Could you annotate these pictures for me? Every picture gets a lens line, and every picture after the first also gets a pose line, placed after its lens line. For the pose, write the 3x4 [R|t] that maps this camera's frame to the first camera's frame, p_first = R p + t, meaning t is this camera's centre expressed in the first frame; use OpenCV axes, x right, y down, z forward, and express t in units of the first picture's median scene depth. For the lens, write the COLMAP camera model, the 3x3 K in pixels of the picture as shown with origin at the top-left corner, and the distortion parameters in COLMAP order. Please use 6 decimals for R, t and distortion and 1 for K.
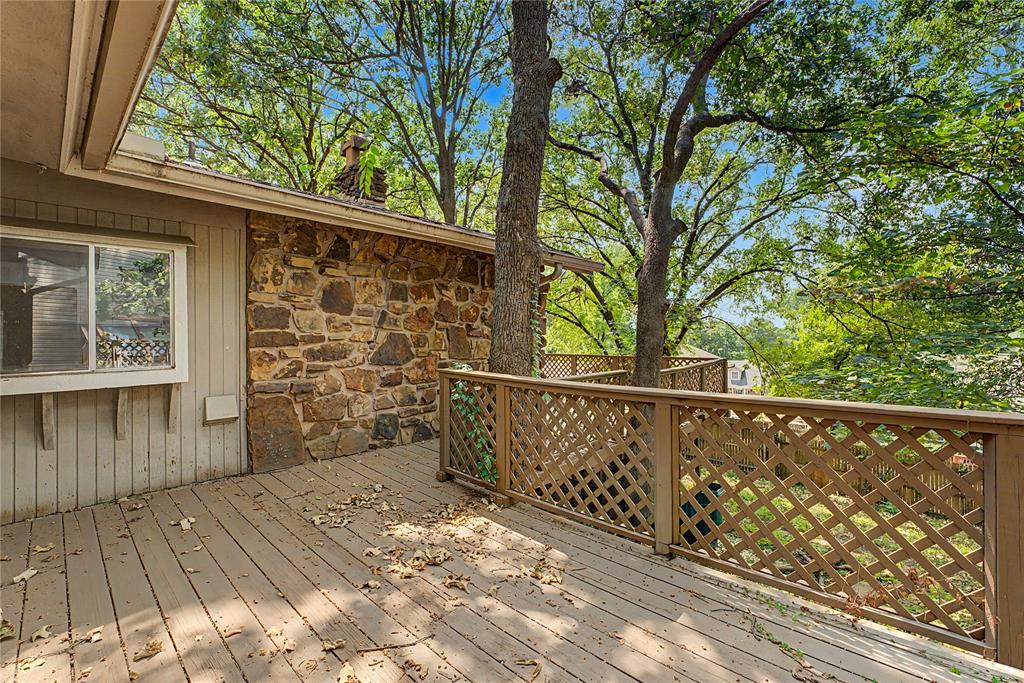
lens RADIAL K [[410.7, 0, 512.0], [0, 410.7, 341.5], [0, 0, 1]] dist [-0.010877, 0.000504]
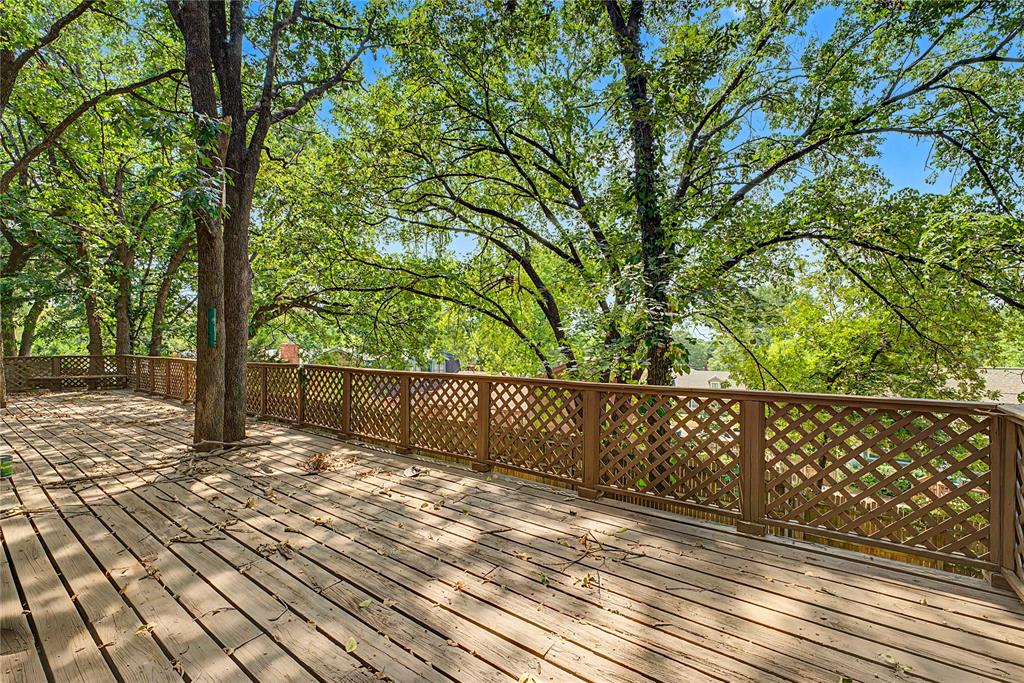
lens RADIAL K [[410.7, 0, 512.0], [0, 410.7, 341.5], [0, 0, 1]] dist [-0.010877, 0.000504]
pose [[0.989337, 0.010700, 0.145254, 0.126727], [-0.007815, 0.999761, -0.020416, 0.002152], [-0.145437, 0.019063, 0.989184, 0.605219]]
